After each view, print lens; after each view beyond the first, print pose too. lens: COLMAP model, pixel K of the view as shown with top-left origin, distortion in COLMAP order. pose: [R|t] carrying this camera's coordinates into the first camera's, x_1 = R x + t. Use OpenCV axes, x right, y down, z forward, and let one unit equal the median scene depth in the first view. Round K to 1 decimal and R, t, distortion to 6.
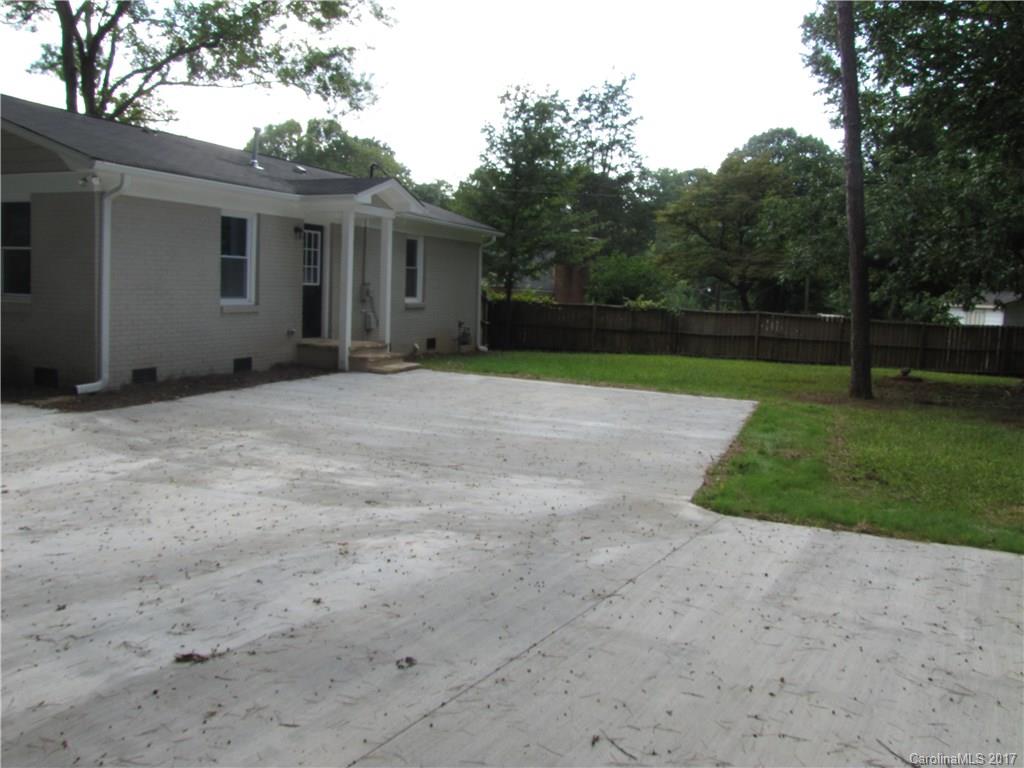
lens RADIAL K [[844.7, 0, 512.0], [0, 844.7, 384.0], [0, 0, 1]] dist [-0.116549, 0.001328]
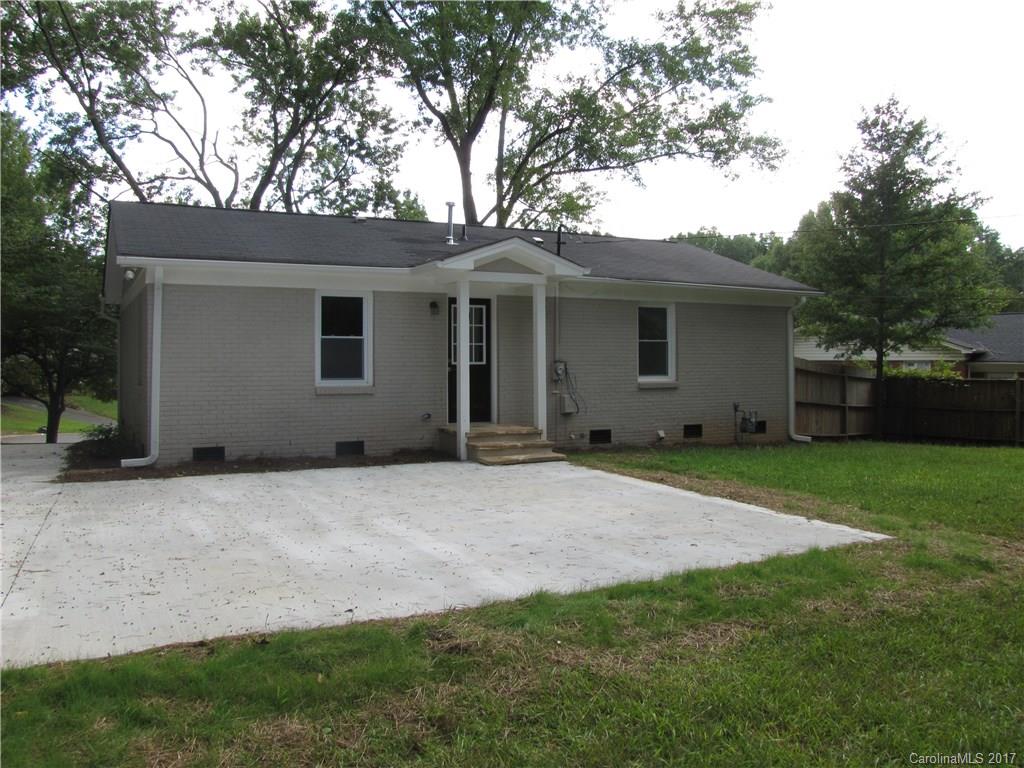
lens RADIAL K [[844.7, 0, 512.0], [0, 844.7, 384.0], [0, 0, 1]] dist [-0.116549, 0.001328]
pose [[0.756365, -0.015647, -0.653963, 0.423130], [-0.047881, 0.995708, -0.079203, -0.027467], [0.652395, 0.091218, 0.752369, 0.361326]]
